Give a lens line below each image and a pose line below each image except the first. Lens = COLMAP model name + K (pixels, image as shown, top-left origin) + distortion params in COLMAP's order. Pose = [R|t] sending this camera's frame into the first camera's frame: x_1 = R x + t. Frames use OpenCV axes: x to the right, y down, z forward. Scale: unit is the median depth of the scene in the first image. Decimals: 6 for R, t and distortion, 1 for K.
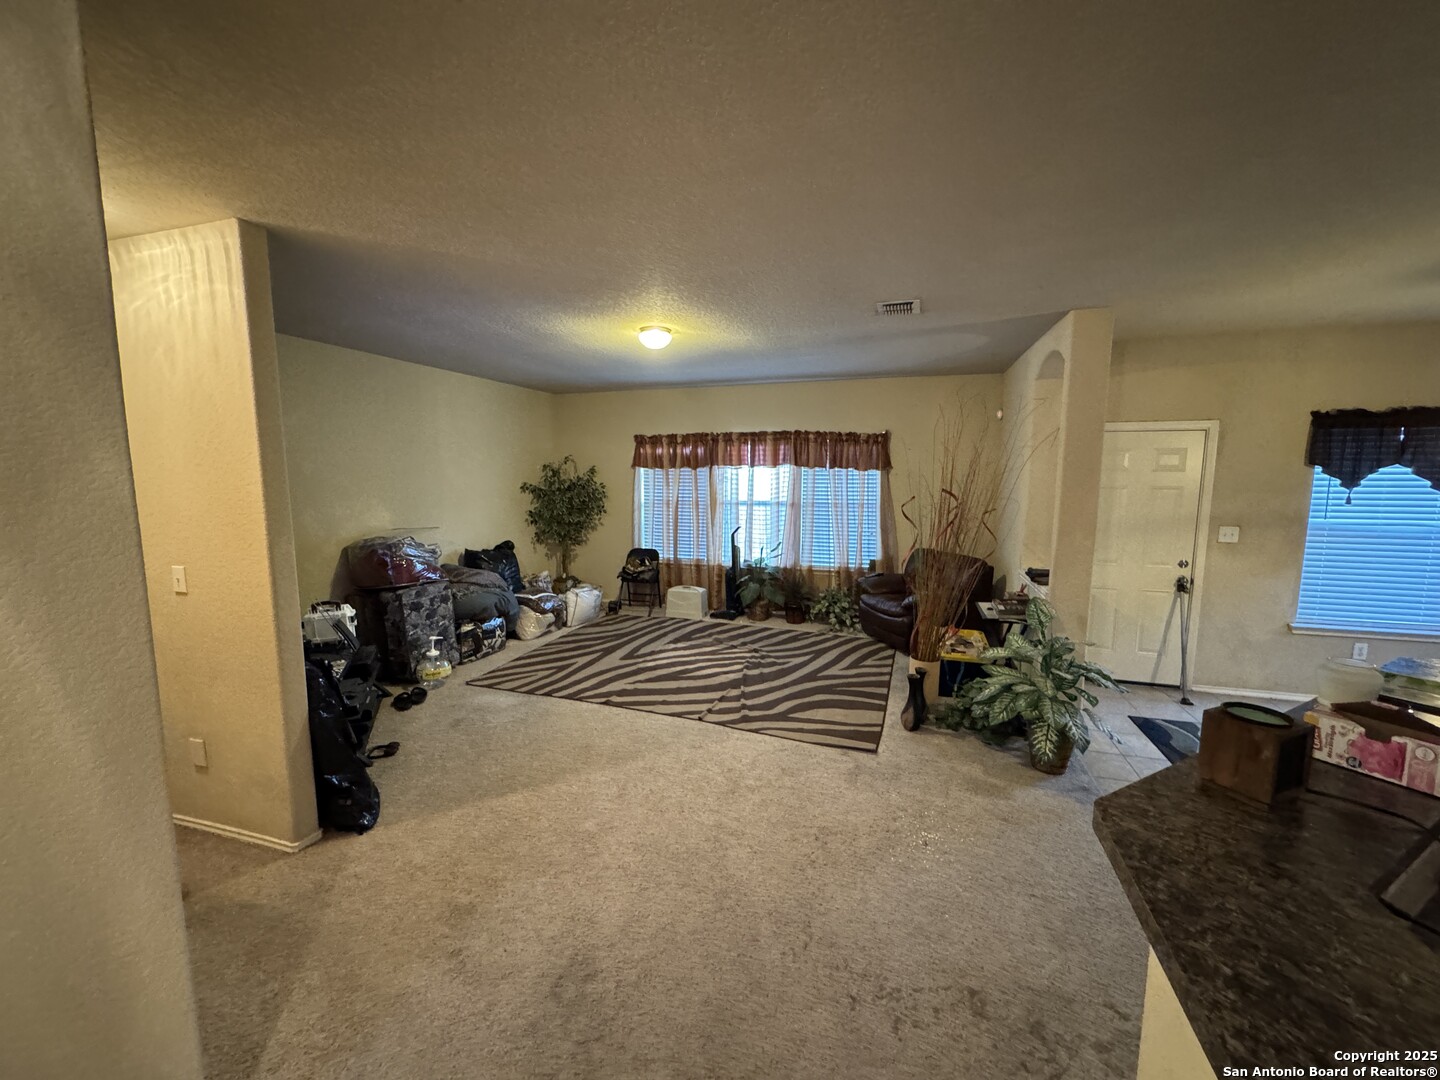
lens RADIAL K [[576.2, 0, 716.8], [0, 576.2, 538.3], [0, 0, 1]] dist [-0.002475, 0.000126]
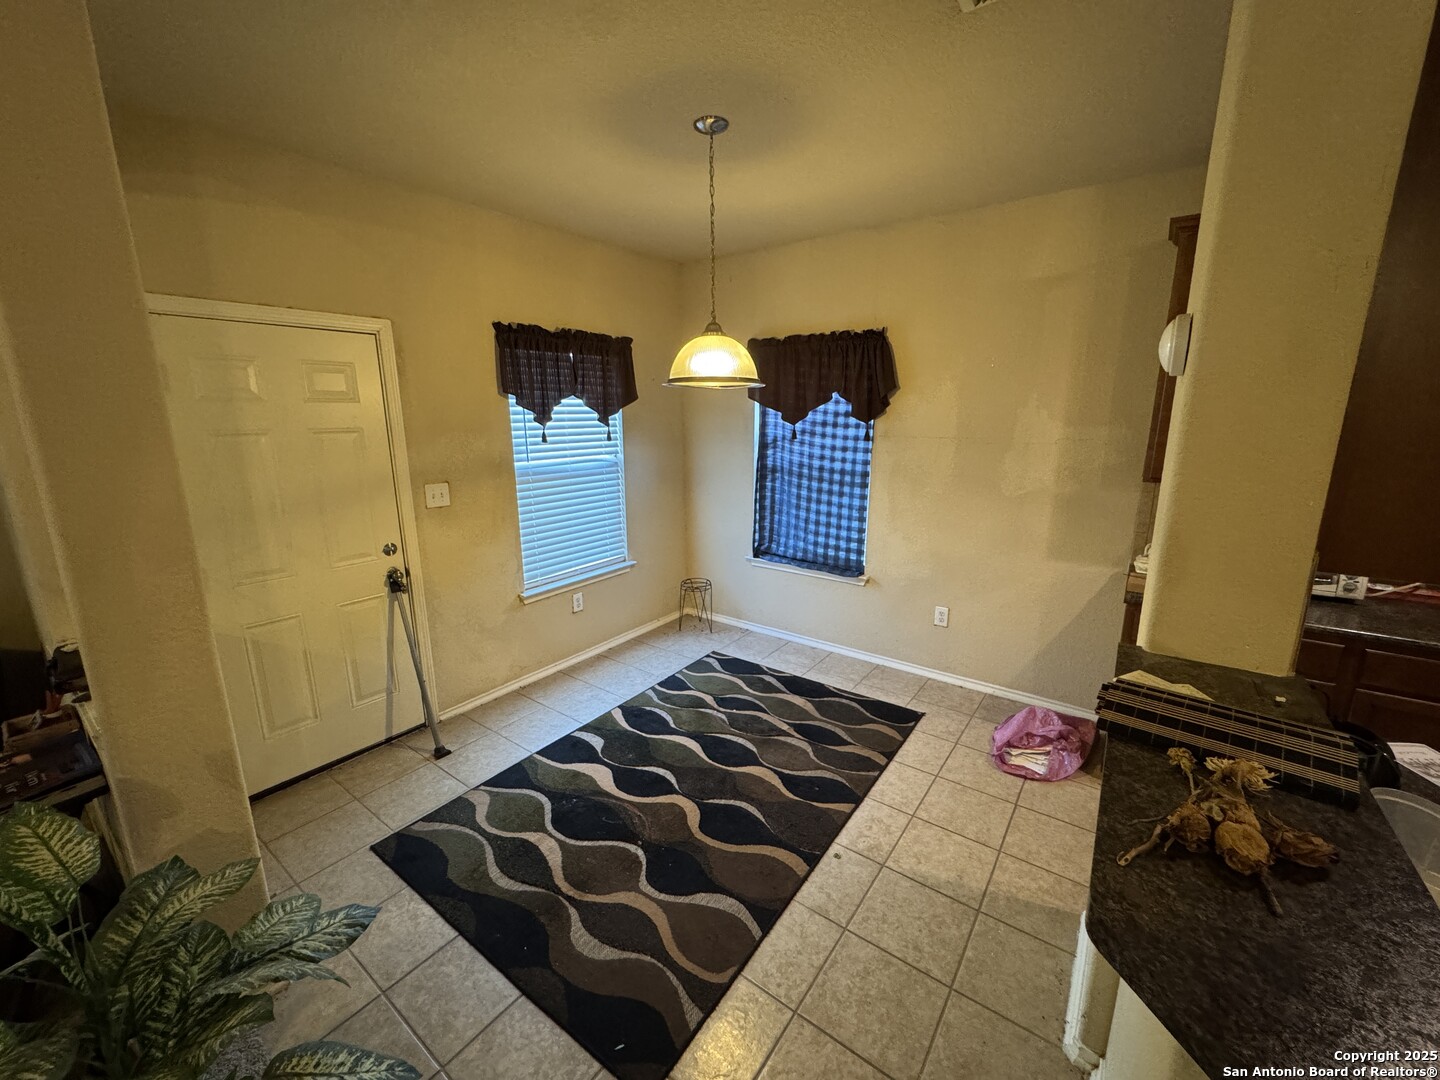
lens RADIAL K [[576.2, 0, 719.7], [0, 576.2, 540.8], [0, 0, 1]] dist [-0.002475, 0.000126]
pose [[0.337439, -0.208723, 0.917916, 0.307835], [0.119351, 0.976726, 0.178220, -0.031254], [-0.933750, 0.049416, 0.354497, 0.380119]]
